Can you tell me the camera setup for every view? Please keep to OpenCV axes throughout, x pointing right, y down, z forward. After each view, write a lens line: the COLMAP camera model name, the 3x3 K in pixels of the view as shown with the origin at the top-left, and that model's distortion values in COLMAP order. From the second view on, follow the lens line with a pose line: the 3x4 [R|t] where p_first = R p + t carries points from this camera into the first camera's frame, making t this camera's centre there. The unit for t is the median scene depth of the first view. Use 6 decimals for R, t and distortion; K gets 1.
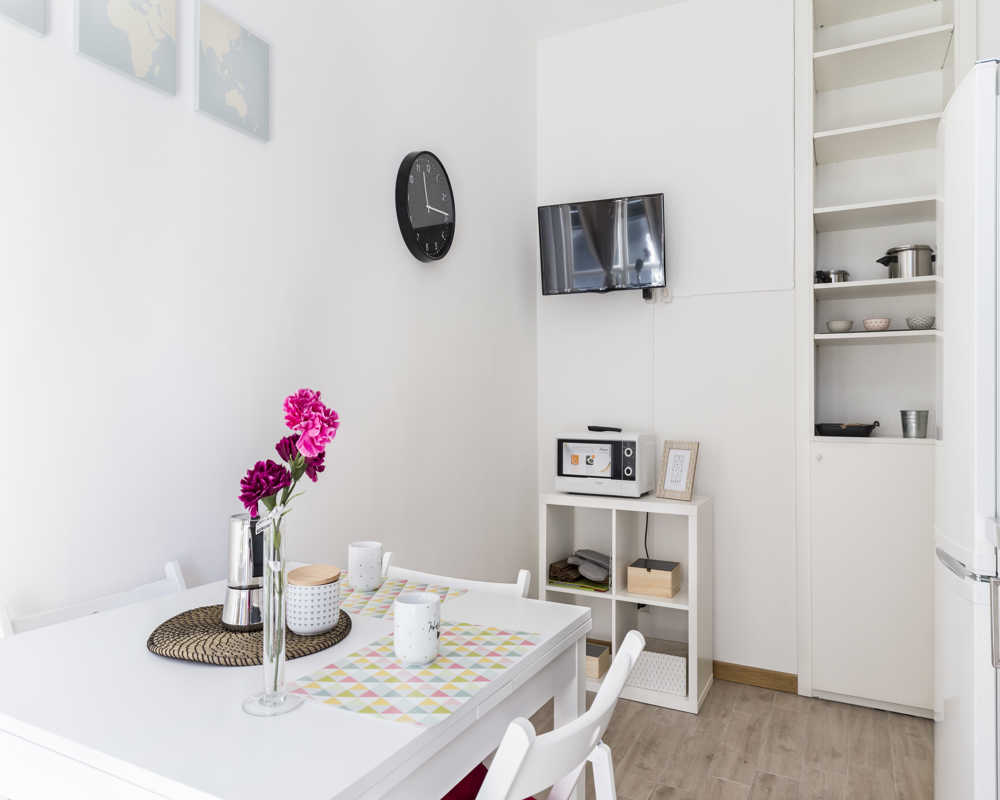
lens RADIAL K [[672.6, 0, 498.8], [0, 672.6, 387.7], [0, 0, 1]] dist [-0.002094, -0.004247]
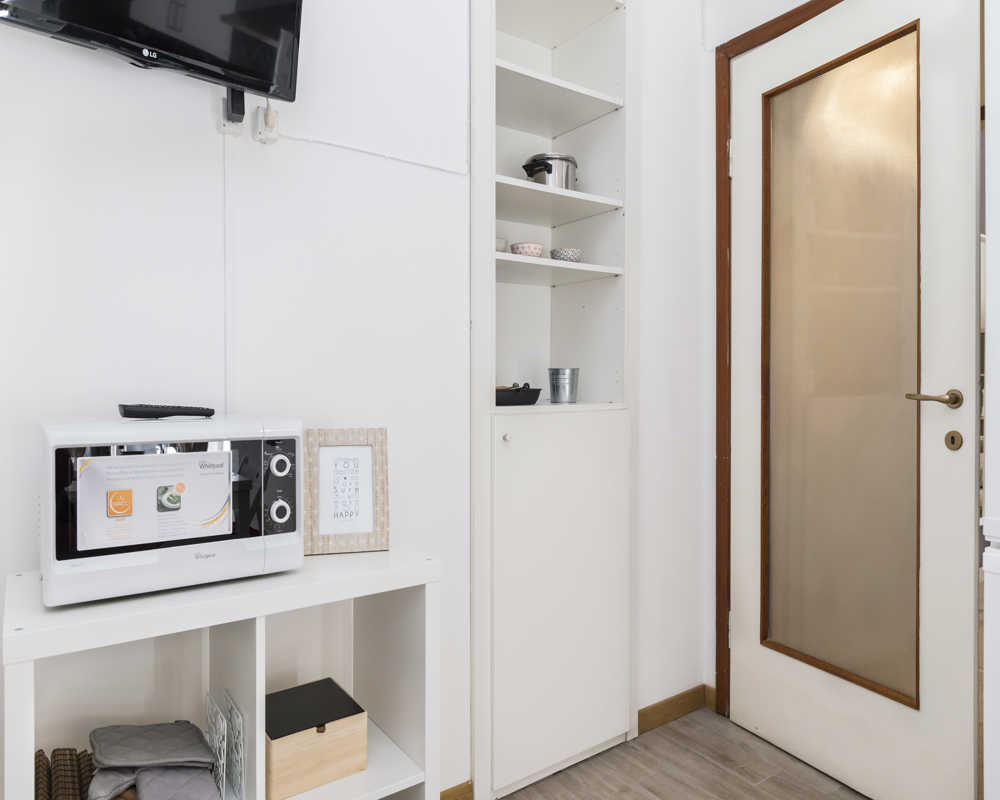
lens RADIAL K [[672.6, 0, 498.8], [0, 672.6, 387.7], [0, 0, 1]] dist [-0.002094, -0.004247]
pose [[0.467548, -0.016699, 0.883810, -0.105418], [-0.022368, 0.999278, 0.030714, 0.033597], [-0.883684, -0.034130, 0.466837, 0.694540]]
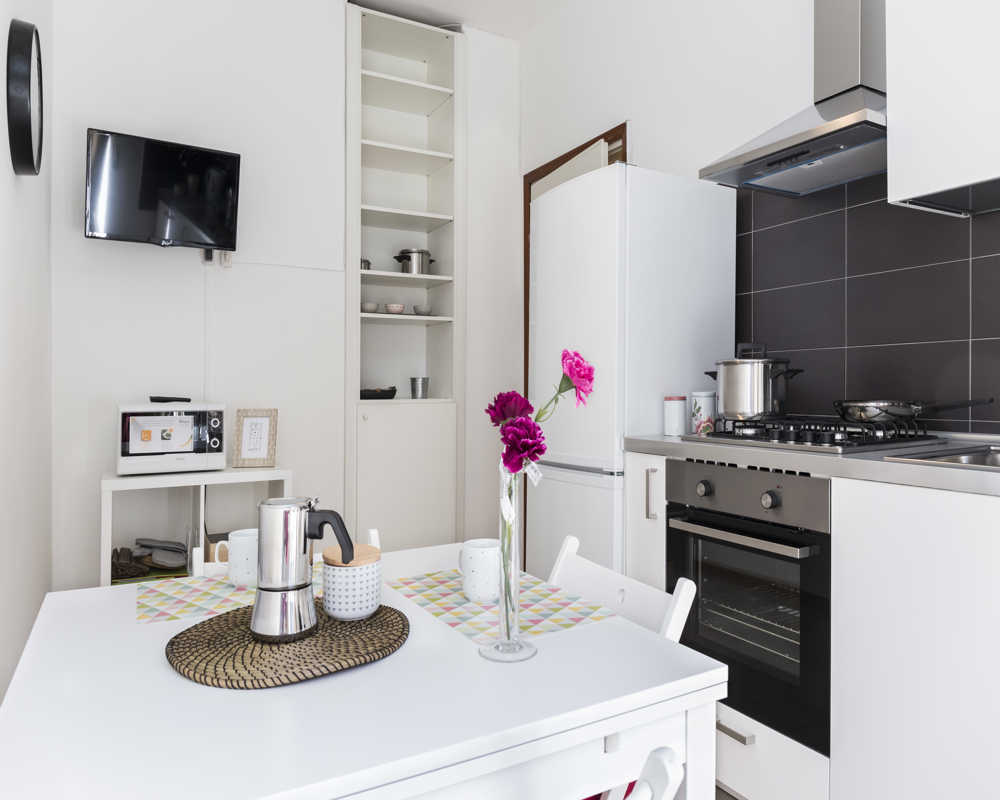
lens RADIAL K [[678.3, 0, 506.8], [0, 678.3, 371.9], [0, 0, 1]] dist [-0.004452, -0.003071]
pose [[0.553502, 0.004237, 0.832837, -0.372833], [-0.018491, 0.999803, 0.007203, 0.010434], [-0.832643, -0.019387, 0.553471, 0.134971]]
